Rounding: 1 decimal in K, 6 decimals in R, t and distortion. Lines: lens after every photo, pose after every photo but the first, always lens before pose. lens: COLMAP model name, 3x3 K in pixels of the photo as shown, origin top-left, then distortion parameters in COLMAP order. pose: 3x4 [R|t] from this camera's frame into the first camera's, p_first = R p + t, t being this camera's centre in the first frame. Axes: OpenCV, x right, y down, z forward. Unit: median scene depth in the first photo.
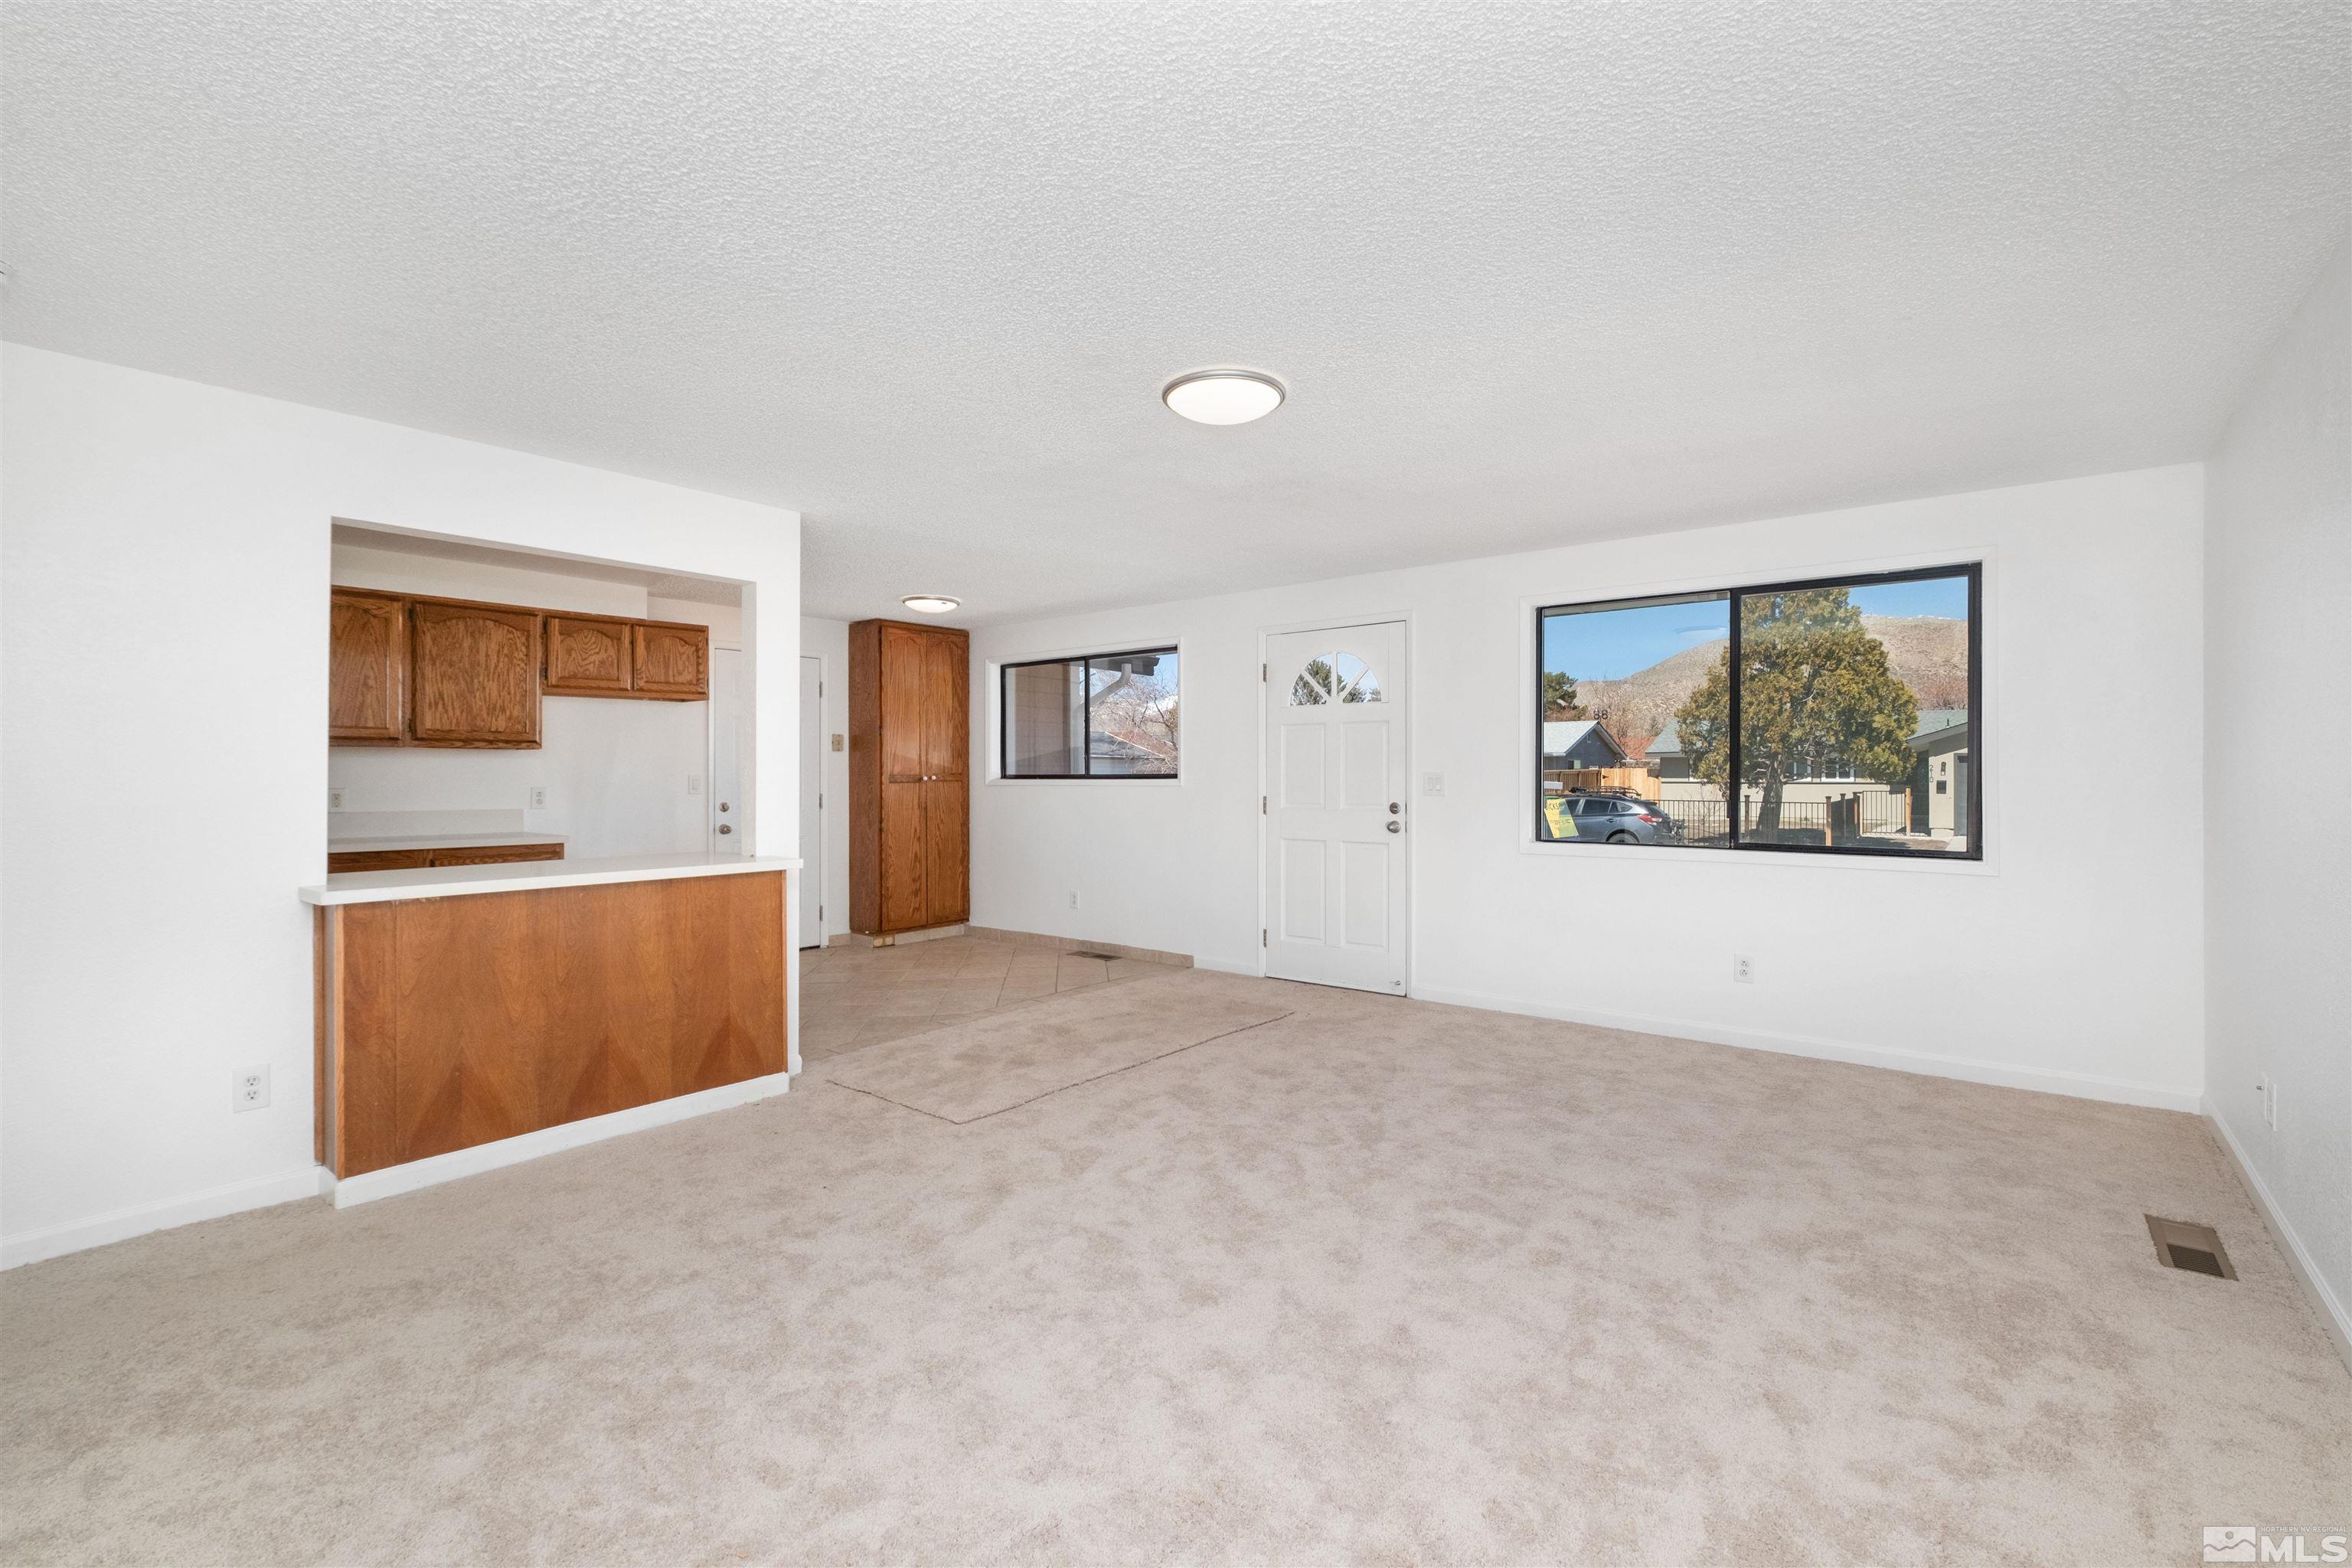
lens RADIAL K [[1029.0, 0, 1187.2], [0, 1029.0, 775.7], [0, 0, 1]] dist [-0.004419, -0.000006]
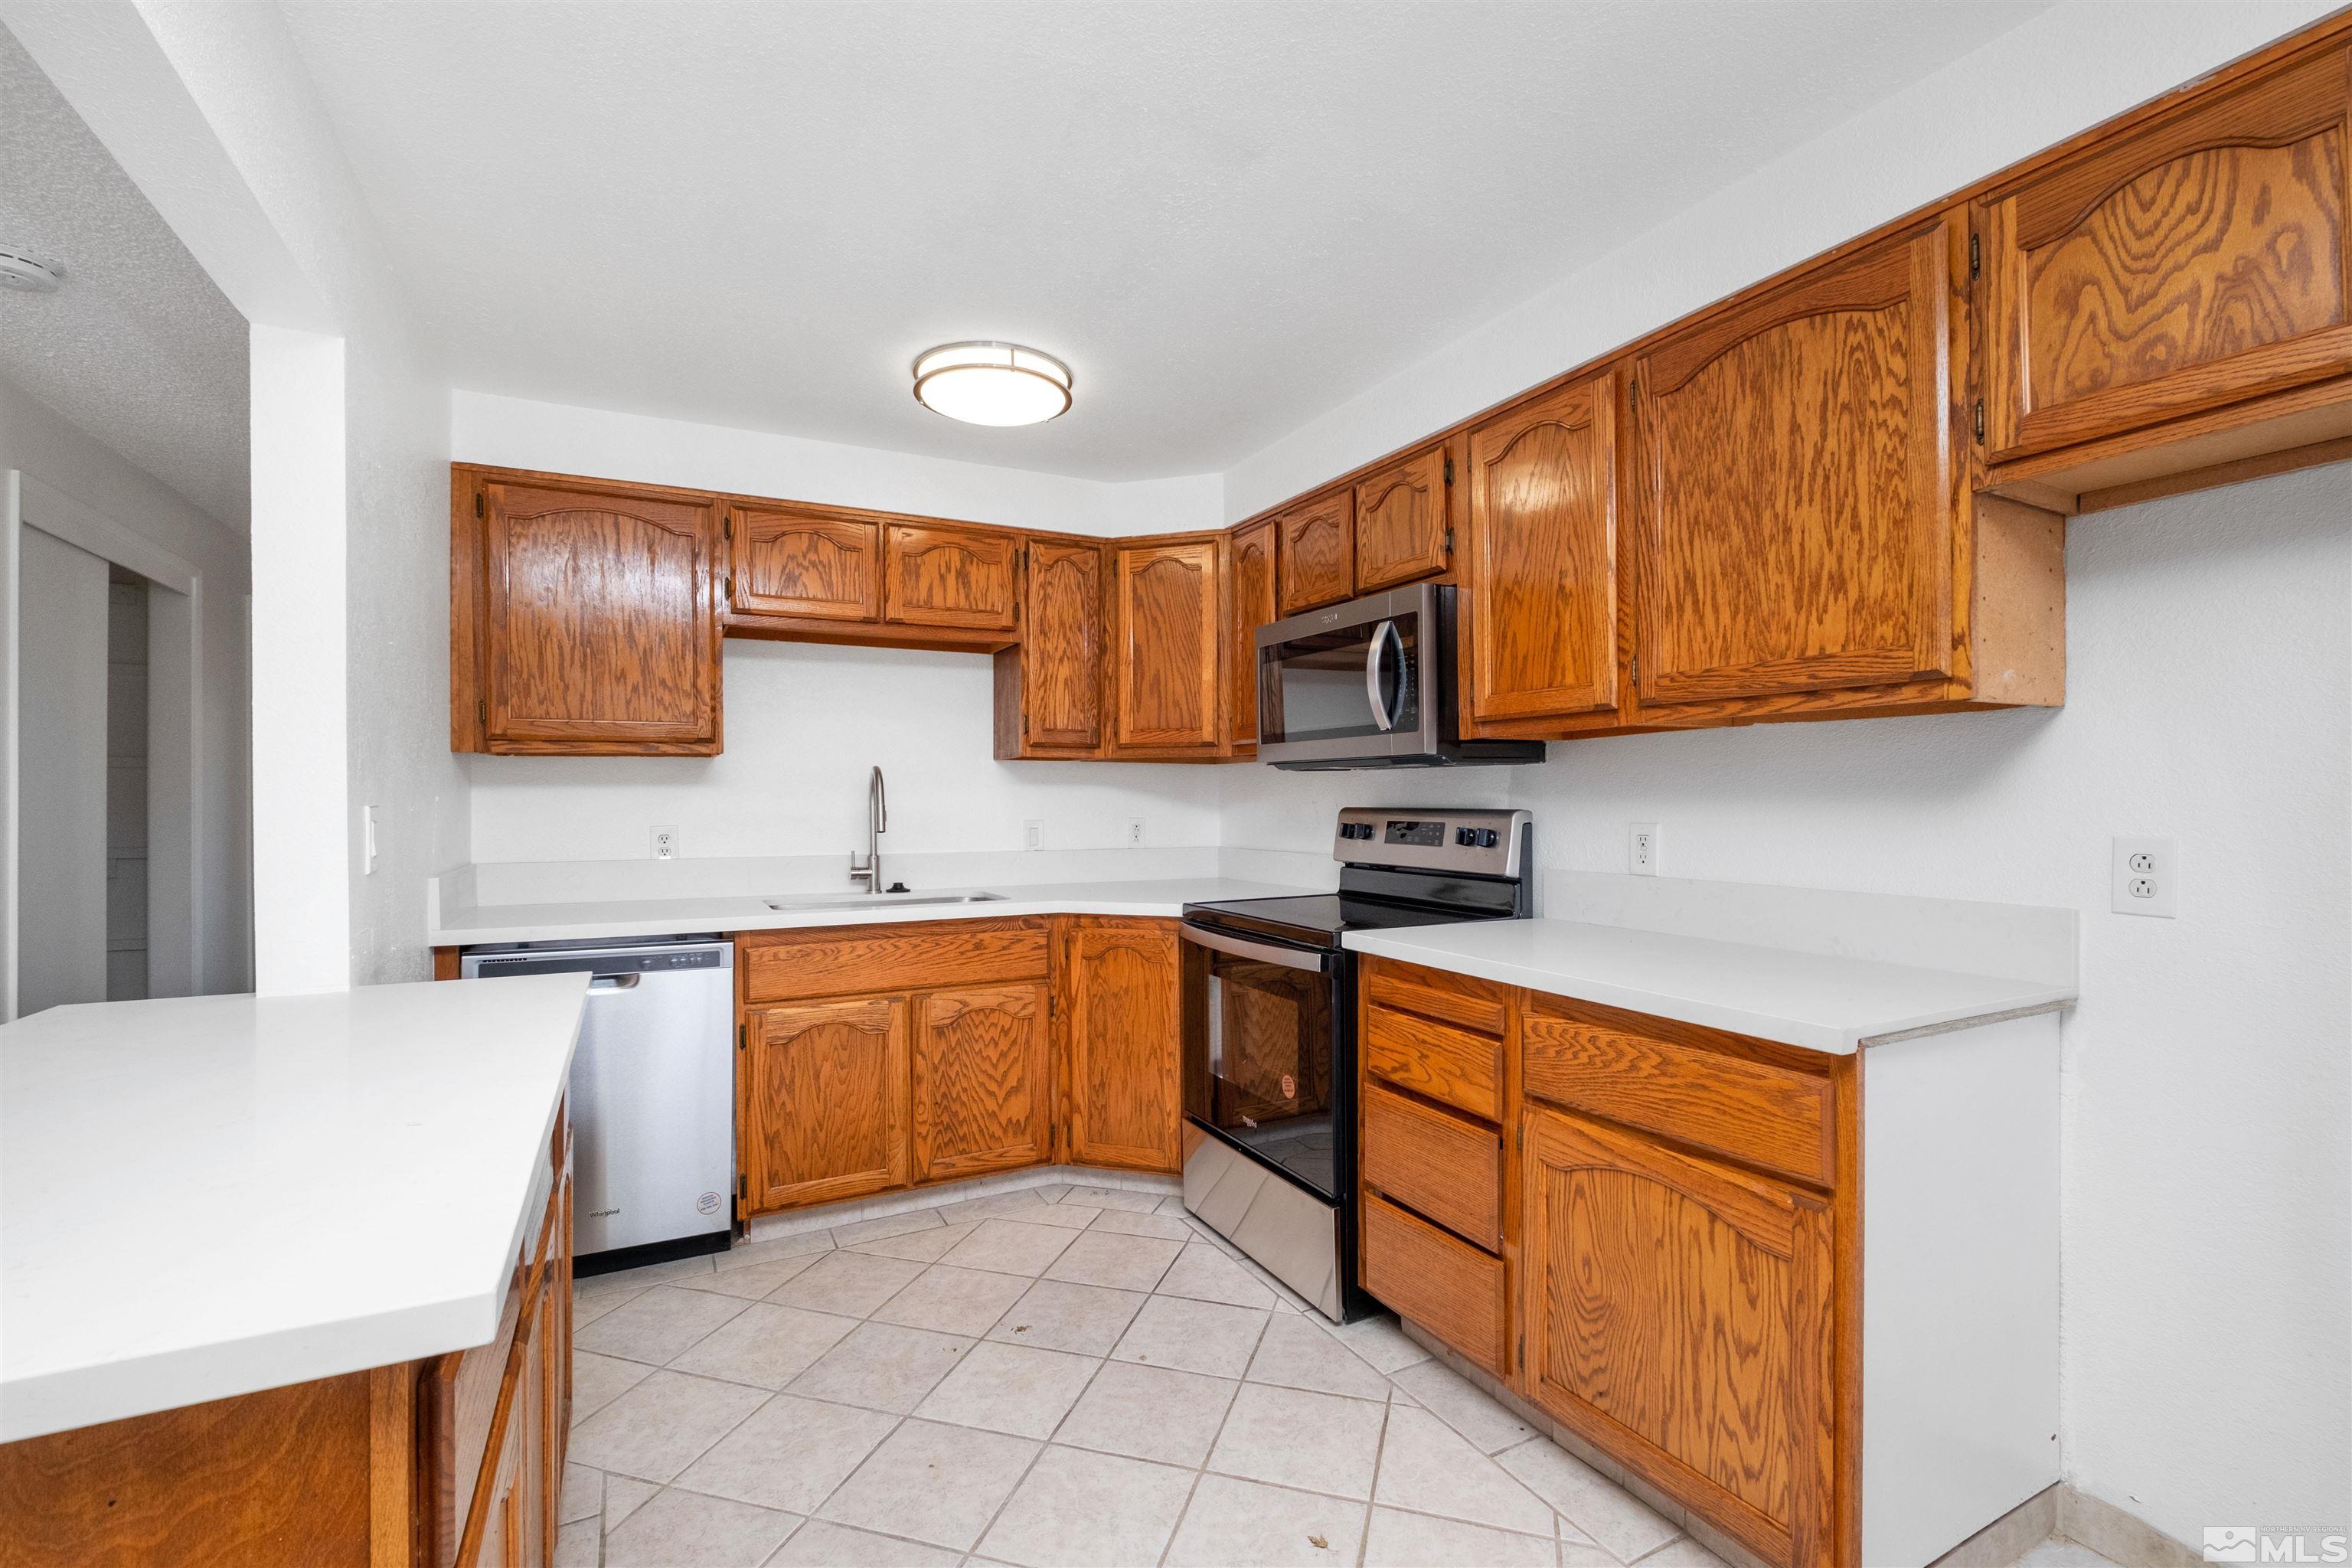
lens RADIAL K [[1029.0, 0, 1174.5], [0, 1029.0, 802.4], [0, 0, 1]] dist [-0.004419, -0.000006]
pose [[-0.397473, 0.008285, -0.917576, -0.300239], [0.006081, 0.999961, 0.006395, -0.001270], [0.917594, -0.003038, -0.397508, 0.945220]]
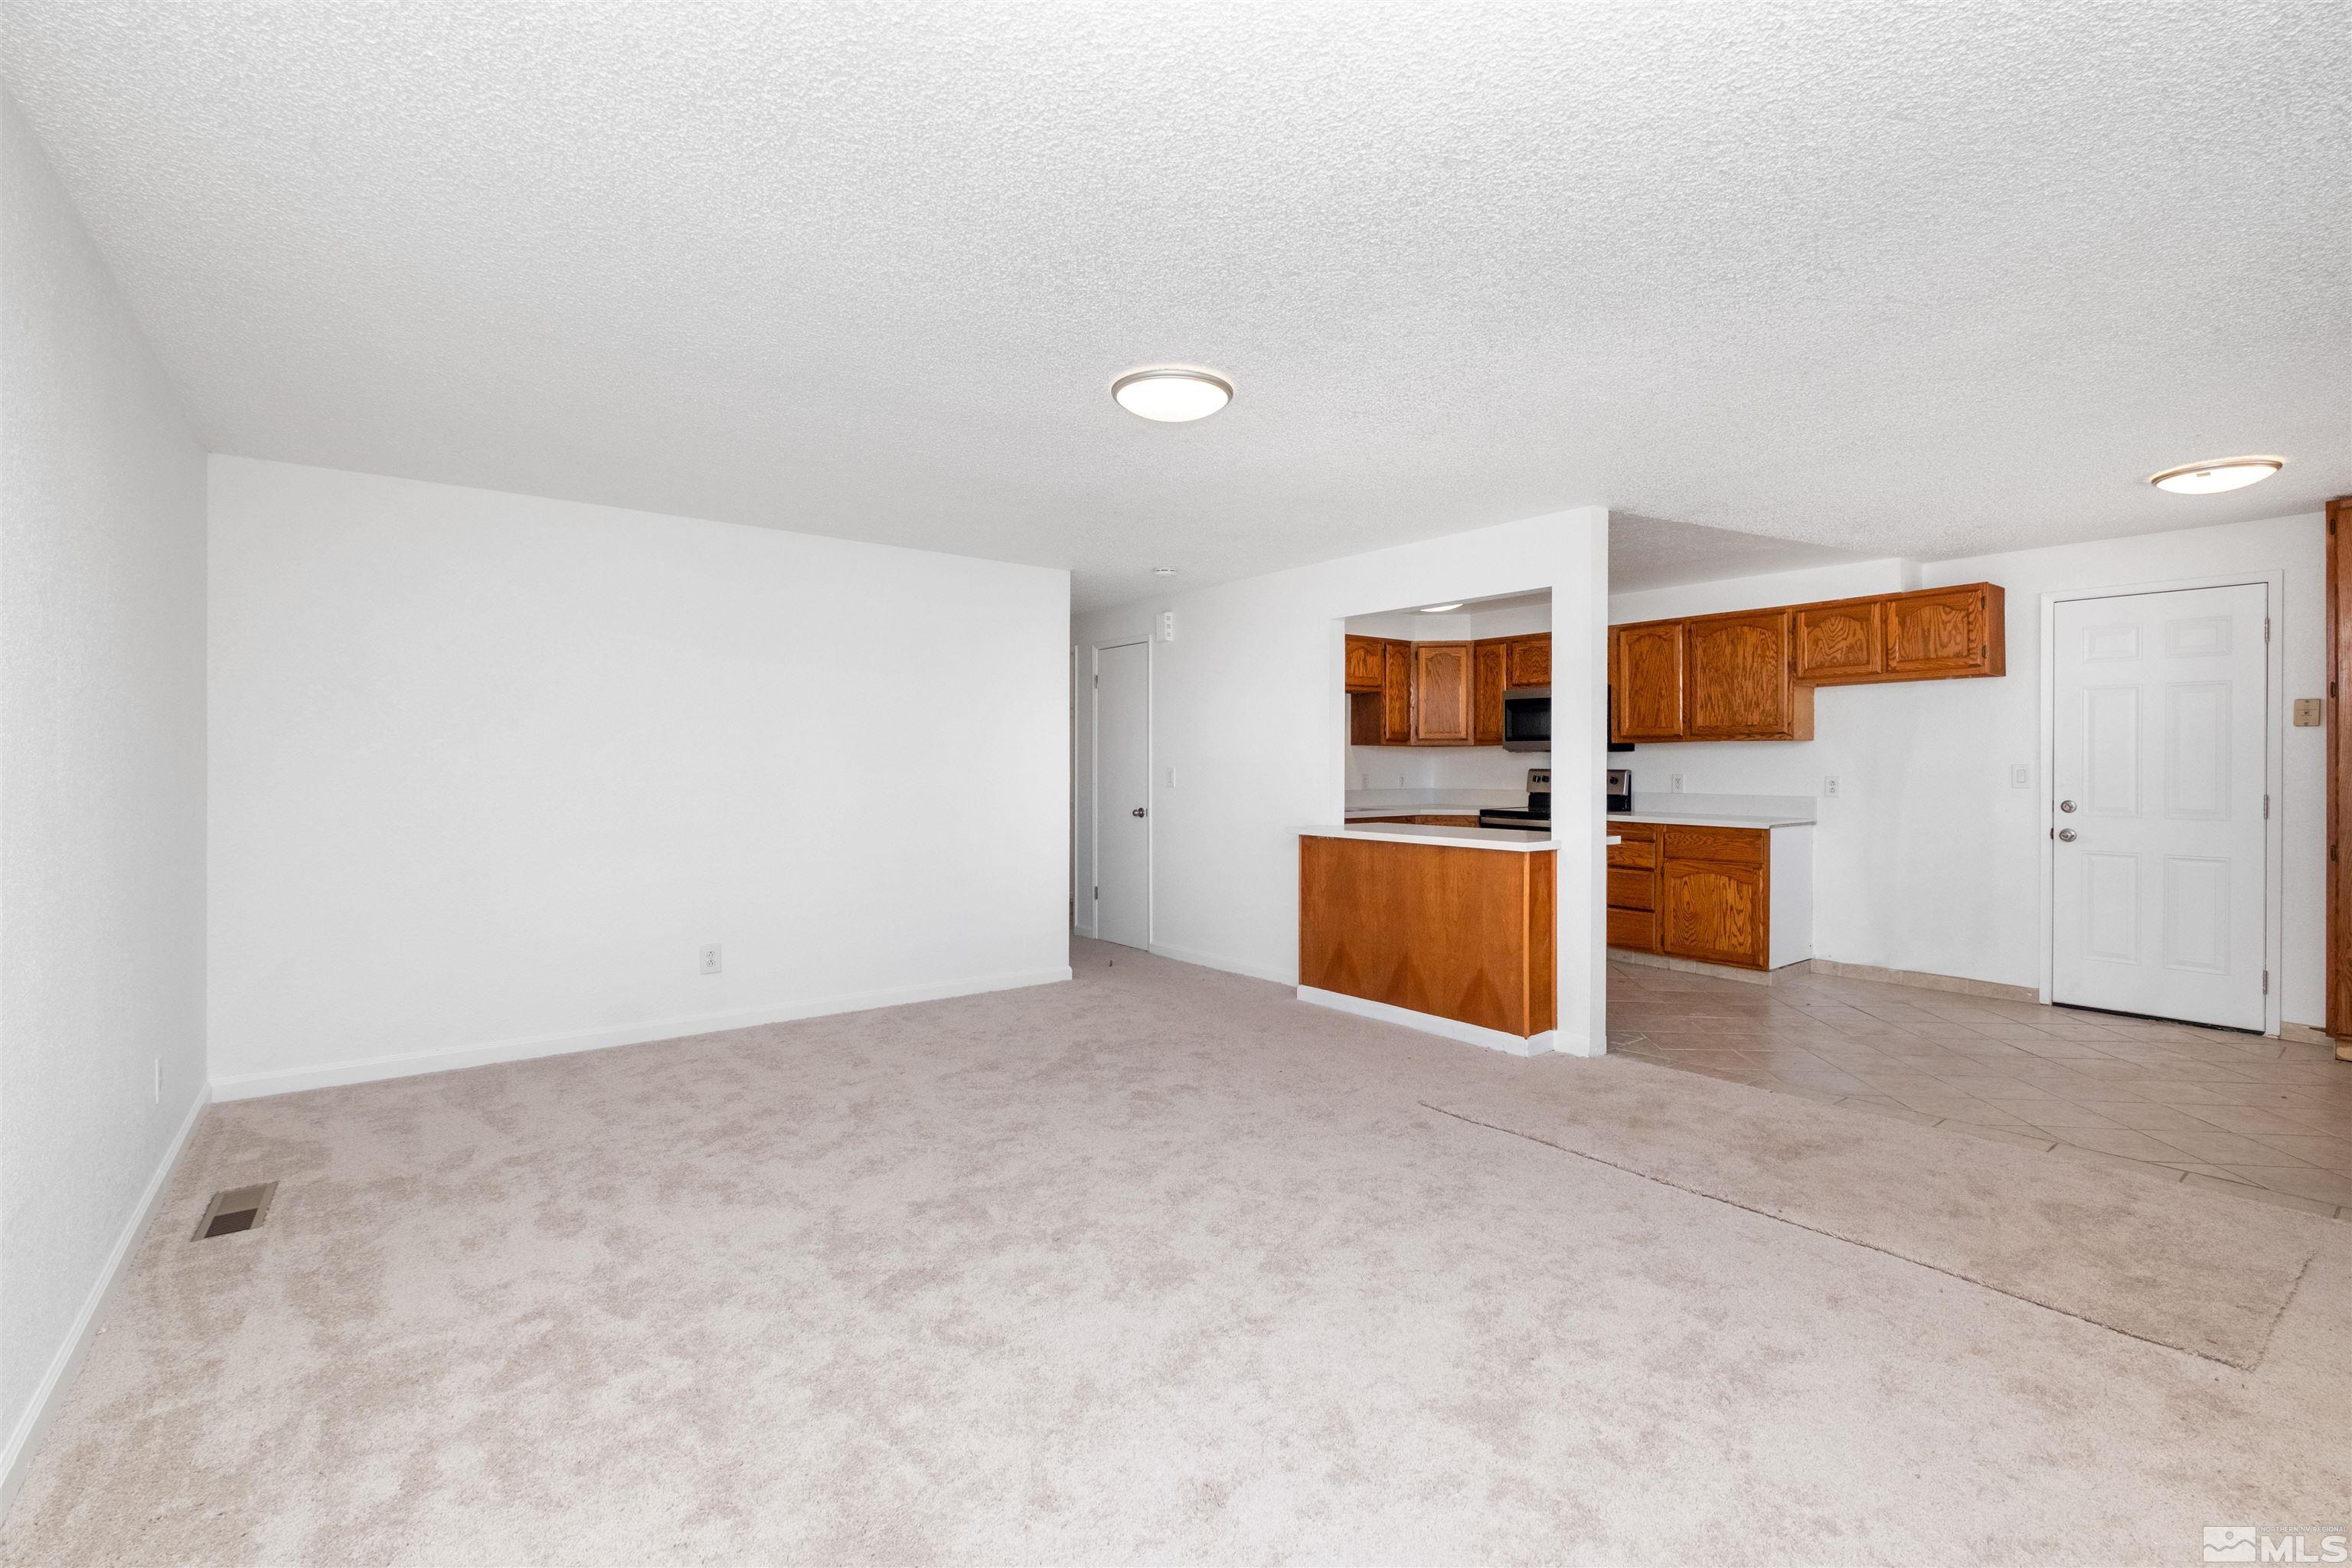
lens RADIAL K [[1029.0, 0, 1179.6], [0, 1029.0, 768.2], [0, 0, 1]] dist [-0.004419, -0.000006]
pose [[-0.230272, 0.006818, -0.973102, 0.553524], [0.000055, 0.999976, 0.006994, -0.004151], [0.973126, 0.001557, -0.230267, 0.655653]]
